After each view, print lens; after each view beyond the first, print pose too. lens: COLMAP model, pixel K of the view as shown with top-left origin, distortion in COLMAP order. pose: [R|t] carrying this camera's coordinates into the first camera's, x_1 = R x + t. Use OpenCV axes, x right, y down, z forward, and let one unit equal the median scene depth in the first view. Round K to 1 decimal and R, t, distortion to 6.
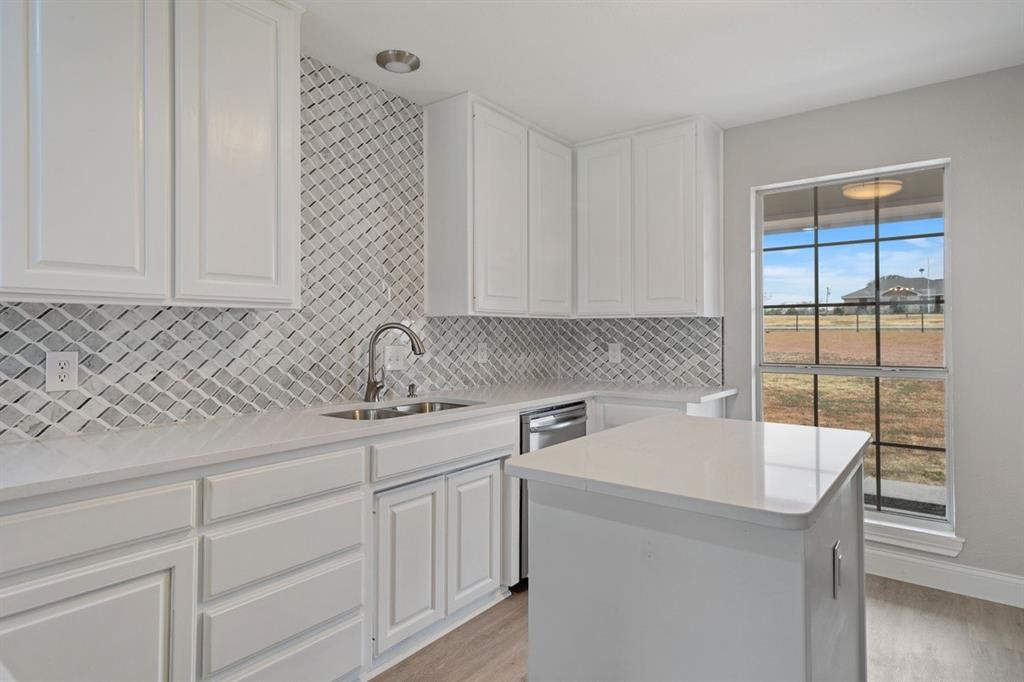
lens RADIAL K [[585.2, 0, 498.4], [0, 585.2, 325.8], [0, 0, 1]] dist [-0.002071, -0.003363]
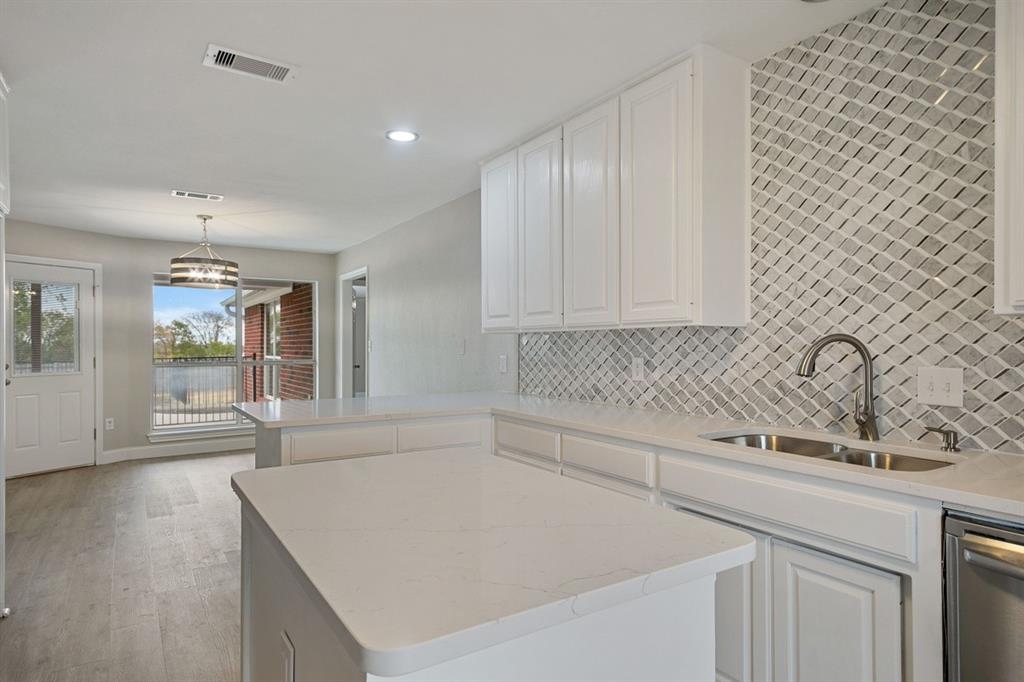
lens RADIAL K [[585.2, 0, 517.8], [0, 585.2, 344.1], [0, 0, 1]] dist [-0.002071, -0.003363]
pose [[-0.347314, -0.000442, -0.937749, 0.700141], [0.010617, 0.999934, -0.004404, 0.007299], [0.937689, -0.011486, -0.347287, 0.931410]]
